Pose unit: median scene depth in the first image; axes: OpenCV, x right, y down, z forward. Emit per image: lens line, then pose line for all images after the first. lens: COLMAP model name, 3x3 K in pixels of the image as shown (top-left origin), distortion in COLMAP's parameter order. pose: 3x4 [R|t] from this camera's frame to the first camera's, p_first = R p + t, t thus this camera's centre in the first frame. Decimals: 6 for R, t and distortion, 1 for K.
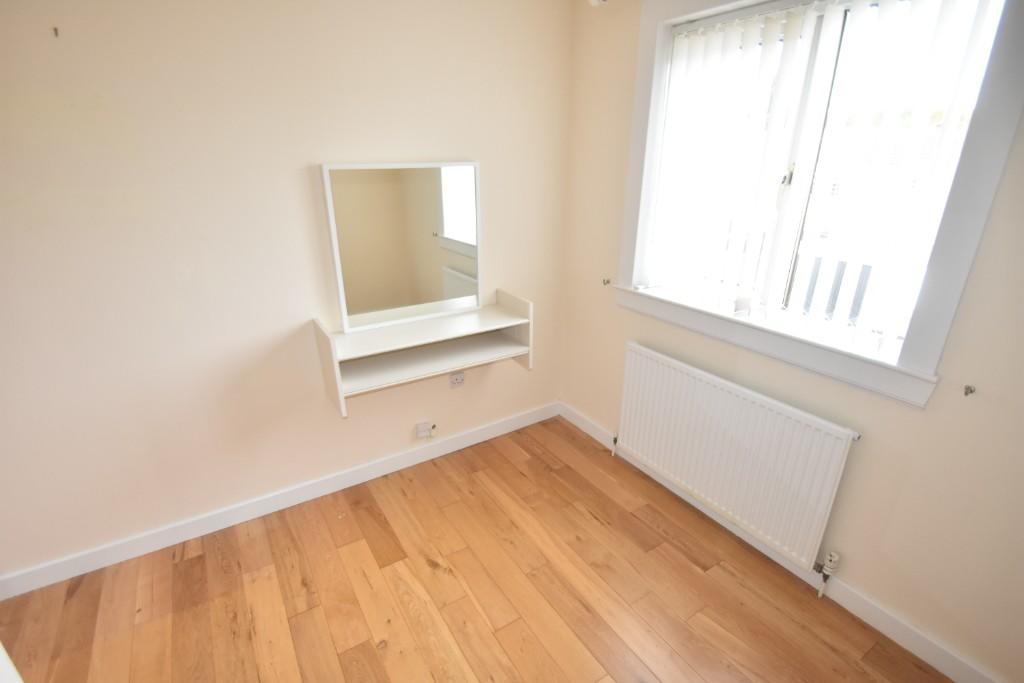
lens RADIAL K [[481.6, 0, 512.0], [0, 481.6, 341.5], [0, 0, 1]] dist [-0.000179, -0.000189]
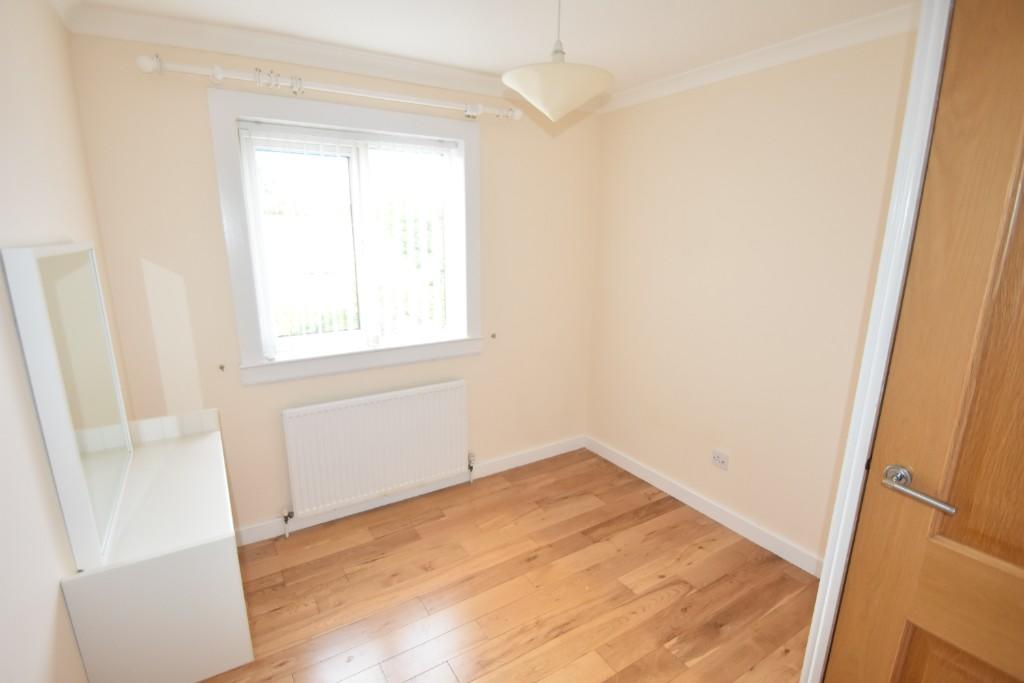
lens RADIAL K [[481.6, 0, 512.0], [0, 481.6, 341.5], [0, 0, 1]] dist [-0.000179, -0.000189]
pose [[0.021130, -0.235531, 0.971637, -0.710188], [0.346567, 0.913322, 0.213858, -0.188626], [-0.937787, 0.332218, 0.100926, 0.425214]]
